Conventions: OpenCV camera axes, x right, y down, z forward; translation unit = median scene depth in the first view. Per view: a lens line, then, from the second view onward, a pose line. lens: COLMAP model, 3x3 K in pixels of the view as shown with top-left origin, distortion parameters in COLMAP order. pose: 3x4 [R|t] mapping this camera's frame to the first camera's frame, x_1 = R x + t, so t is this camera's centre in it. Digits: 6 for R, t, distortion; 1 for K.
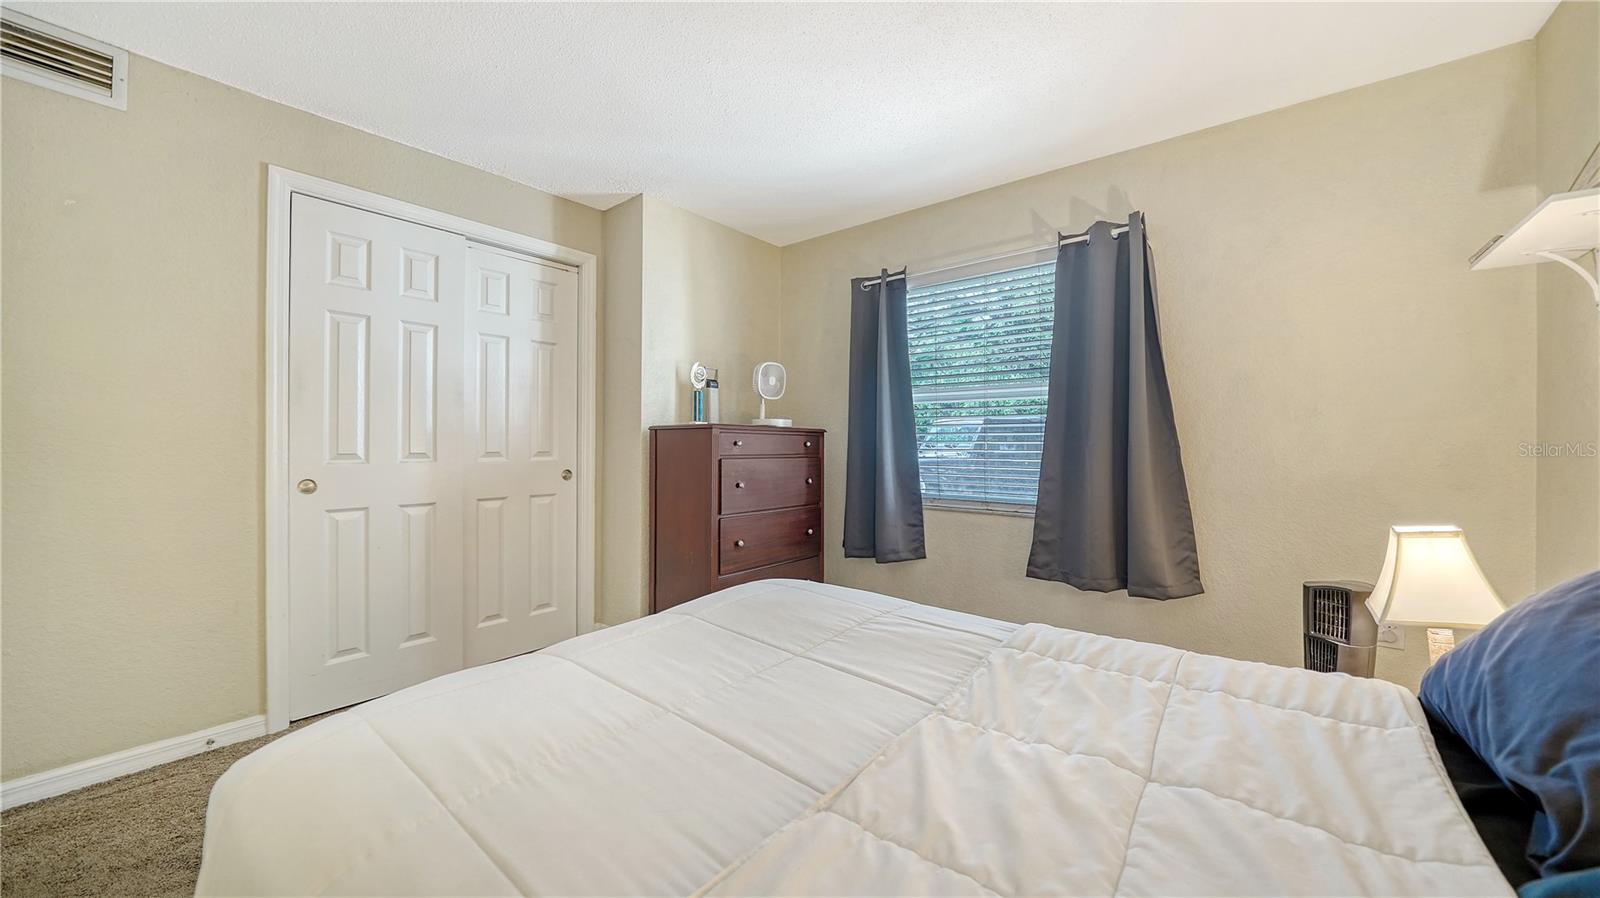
lens RADIAL K [[563.9, 0, 808.1], [0, 563.9, 440.9], [0, 0, 1]] dist [-0.018693, 0.000883]
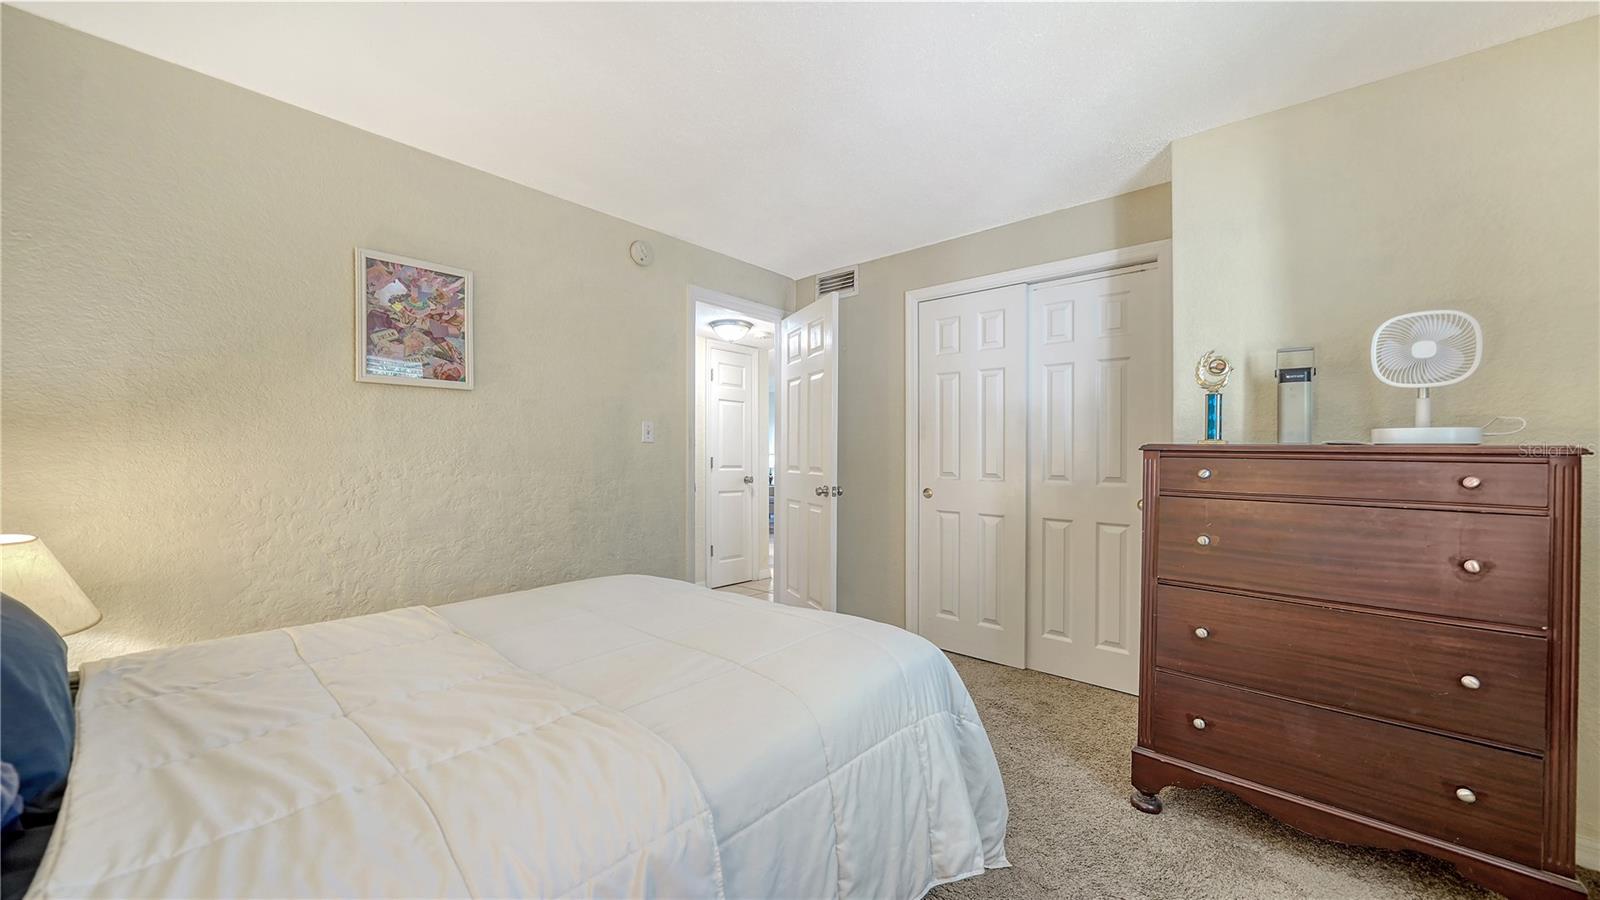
lens RADIAL K [[563.9, 0, 803.0], [0, 563.9, 456.7], [0, 0, 1]] dist [-0.018693, 0.000883]
pose [[-0.037041, 0.000978, -0.999313, 0.473219], [-0.006521, 0.999978, 0.001220, -0.012283], [0.999292, 0.006562, -0.037033, 0.527277]]
